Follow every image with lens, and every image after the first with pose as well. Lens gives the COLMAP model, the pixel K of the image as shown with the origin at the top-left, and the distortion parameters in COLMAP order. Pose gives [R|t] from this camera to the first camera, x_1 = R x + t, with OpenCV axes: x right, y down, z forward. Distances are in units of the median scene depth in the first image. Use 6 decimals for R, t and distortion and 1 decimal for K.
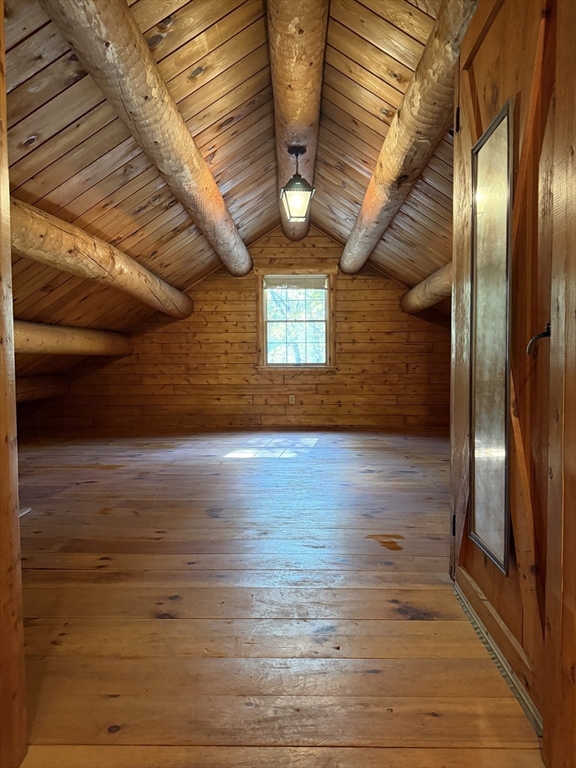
lens RADIAL K [[536.3, 0, 287.1], [0, 536.3, 382.8], [0, 0, 1]] dist [0.032585, -0.016583]
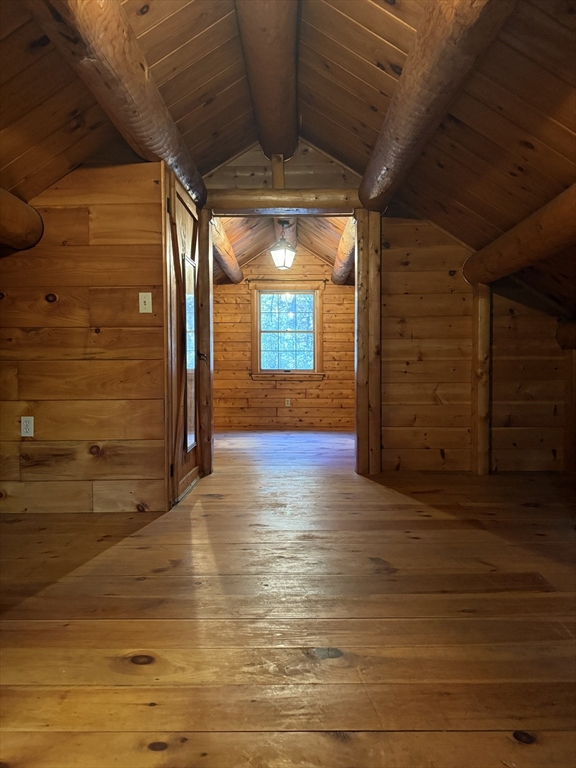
lens RADIAL K [[536.3, 0, 288.5], [0, 536.3, 385.8], [0, 0, 1]] dist [0.032585, -0.016583]
pose [[-0.999895, 0.008075, -0.012064, -0.001120], [0.006849, 0.995123, 0.098407, -0.085994], [0.012800, 0.098314, -0.995073, 1.897338]]
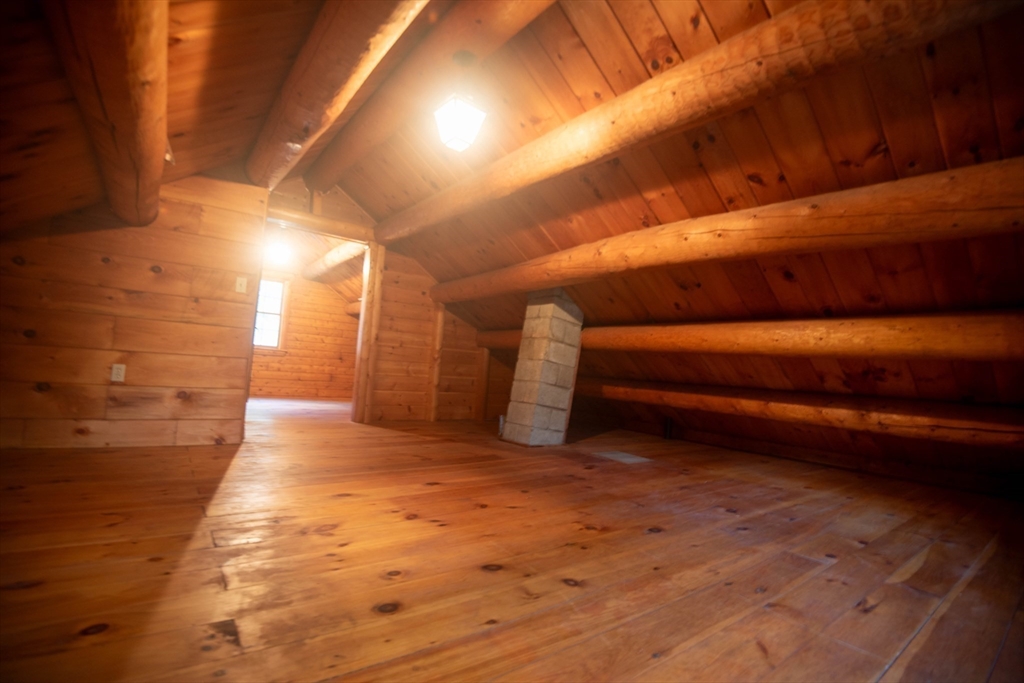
lens RADIAL K [[470.5, 0, 511.9], [0, 470.5, 335.3], [0, 0, 1]] dist [-0.023682, -0.009211]
pose [[-0.777870, -0.094236, -0.621320, 0.433867], [-0.106739, 0.994139, -0.017148, -0.071238], [0.619294, 0.052980, -0.783369, 2.213485]]
